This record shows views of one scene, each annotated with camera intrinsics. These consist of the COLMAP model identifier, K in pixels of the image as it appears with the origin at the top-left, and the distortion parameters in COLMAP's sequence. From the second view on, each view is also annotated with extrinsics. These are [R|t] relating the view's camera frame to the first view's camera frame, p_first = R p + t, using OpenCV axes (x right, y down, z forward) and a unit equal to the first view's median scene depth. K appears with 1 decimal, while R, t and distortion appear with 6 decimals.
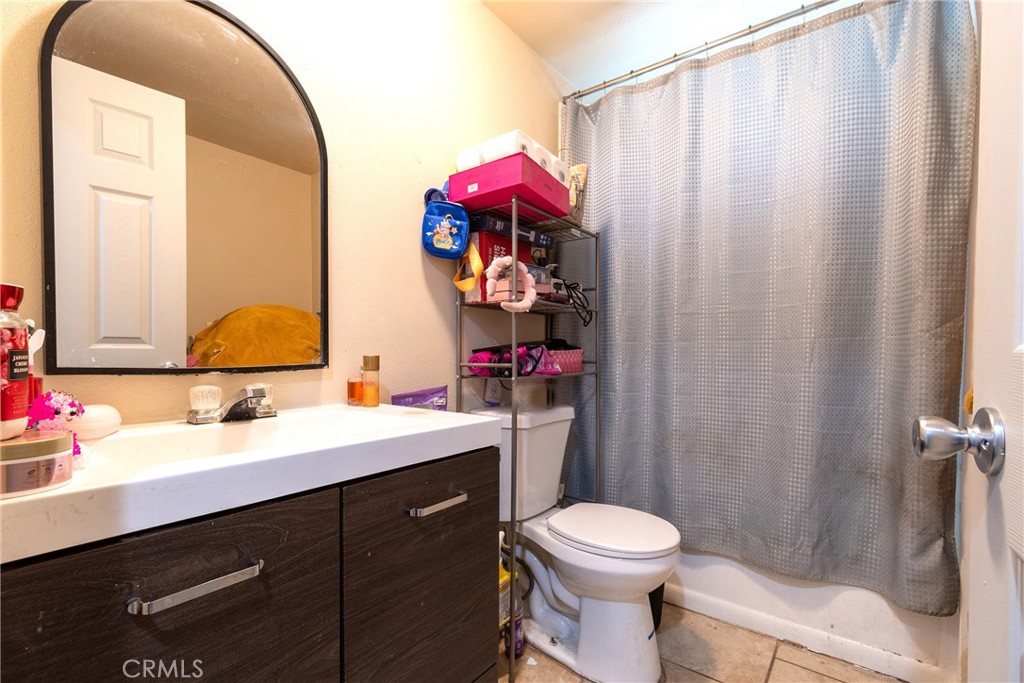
lens RADIAL K [[454.2, 0, 512.0], [0, 454.2, 341.5], [0, 0, 1]] dist [-0.000323, -0.000922]
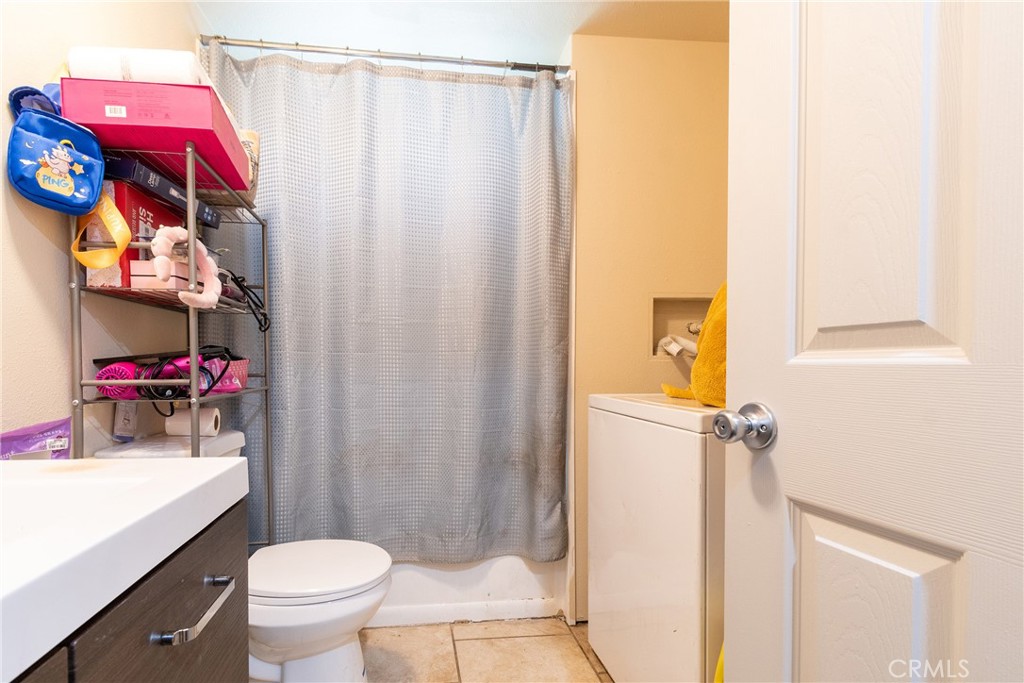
lens RADIAL K [[468.3, 0, 512.1], [0, 468.3, 358.7], [0, 0, 1]] dist [0.001288, -0.000025]
pose [[0.722392, 0.007990, 0.691437, -0.110418], [-0.017945, 0.999813, 0.007194, 0.001345], [-0.691251, -0.017605, 0.722401, 0.091403]]
